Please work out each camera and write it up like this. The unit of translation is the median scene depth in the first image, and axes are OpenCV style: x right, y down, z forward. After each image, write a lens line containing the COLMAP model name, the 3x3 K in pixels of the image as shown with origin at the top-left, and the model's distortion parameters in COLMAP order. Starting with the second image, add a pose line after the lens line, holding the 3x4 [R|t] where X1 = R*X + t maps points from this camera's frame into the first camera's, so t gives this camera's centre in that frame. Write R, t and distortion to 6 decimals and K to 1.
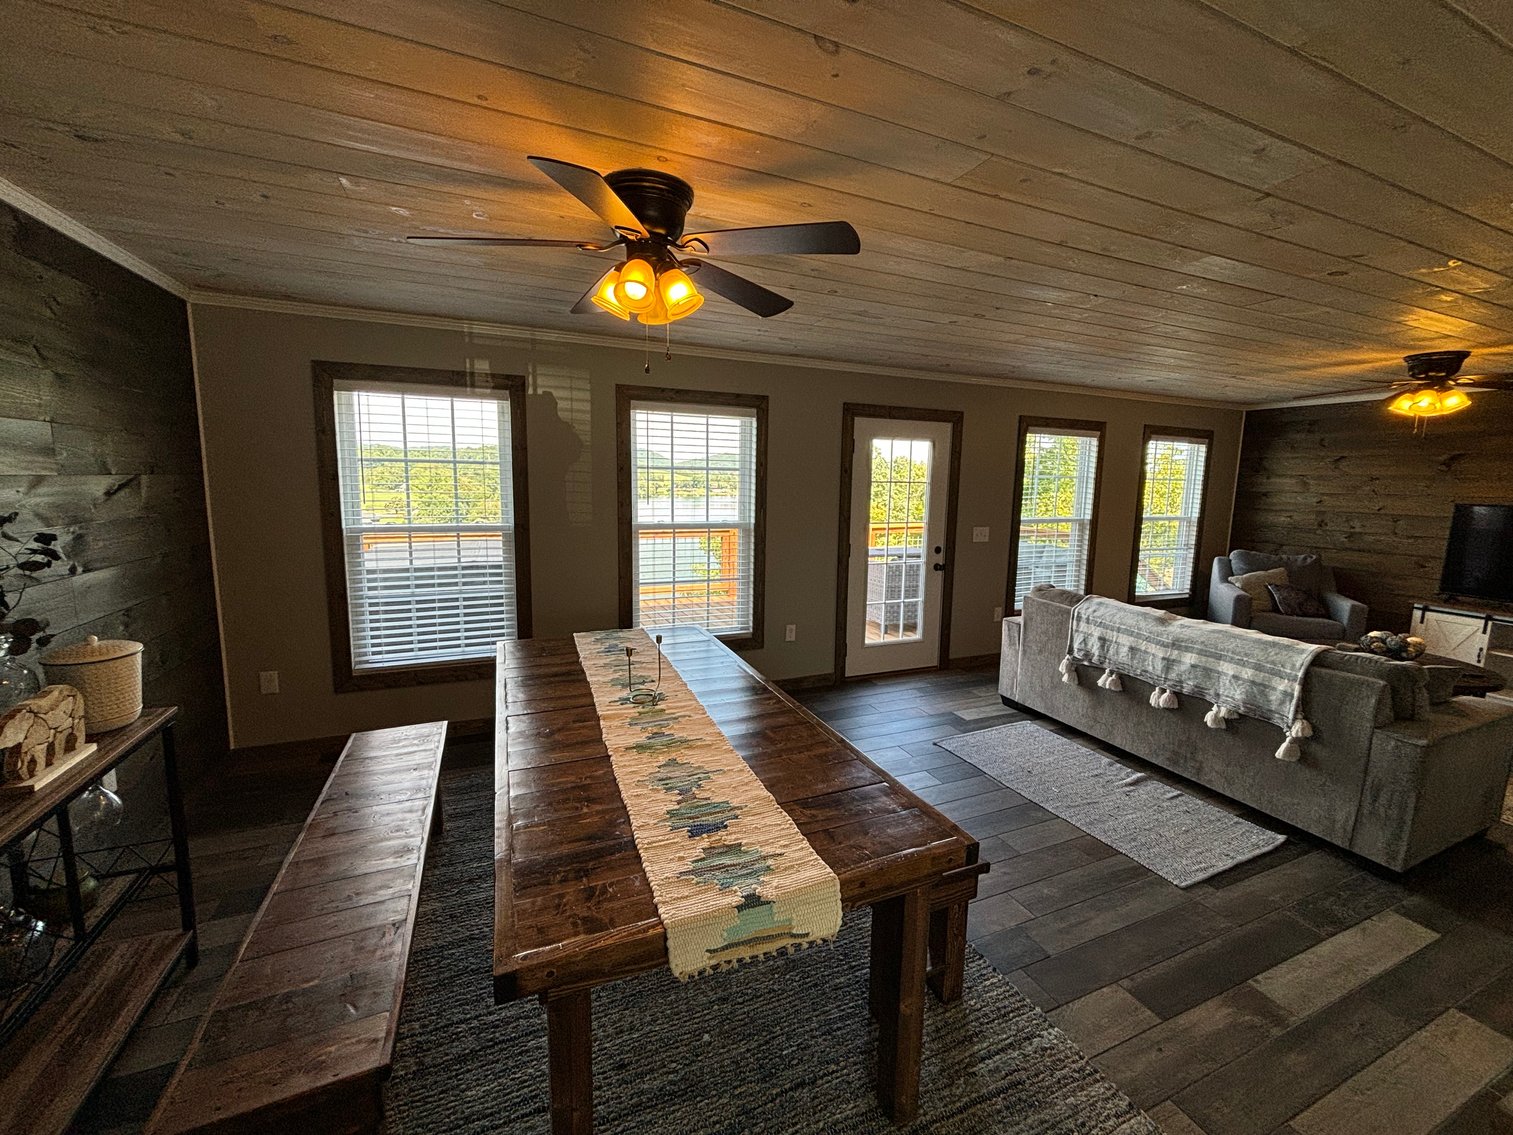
lens RADIAL K [[586.6, 0, 756.5], [0, 586.6, 567.5], [0, 0, 1]] dist [-0.031765, 0.007619]
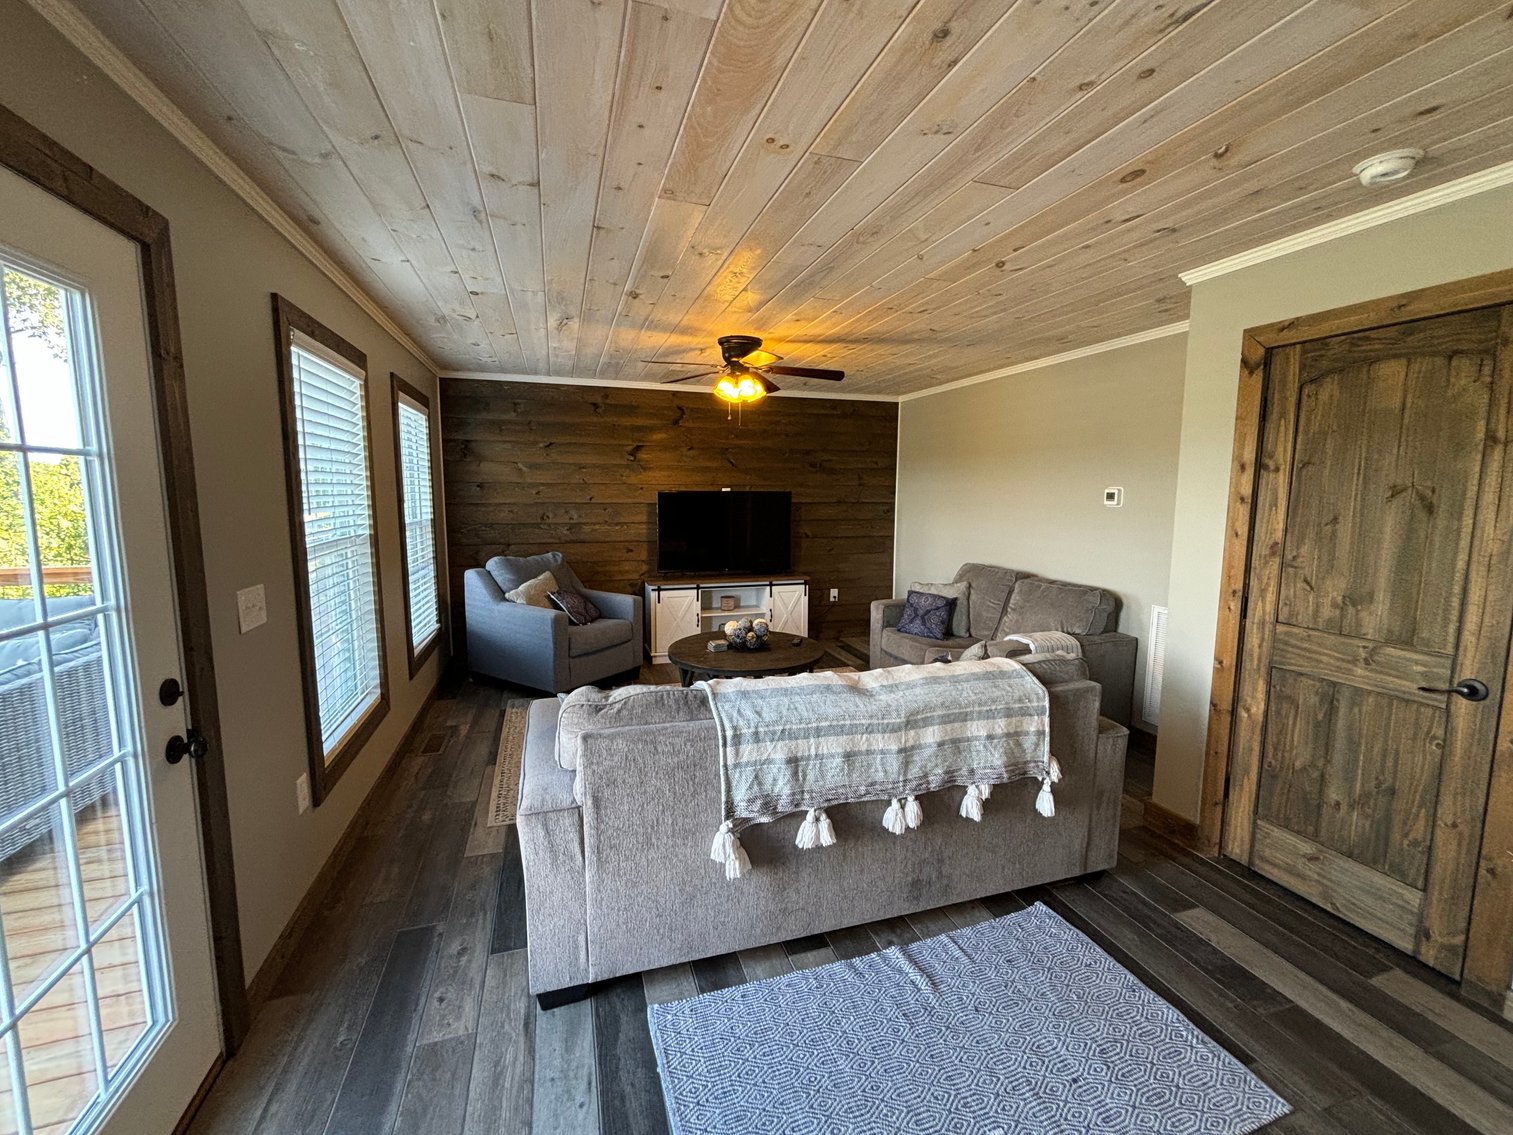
lens RADIAL K [[619.1, 0, 756.5], [0, 619.1, 567.5], [0, 0, 1]] dist [0.000760, -0.000012]
pose [[0.102424, -0.138416, 0.985064, 0.080859], [0.144670, 0.981816, 0.122917, -0.123843], [-0.984165, 0.129920, 0.120586, 1.000697]]
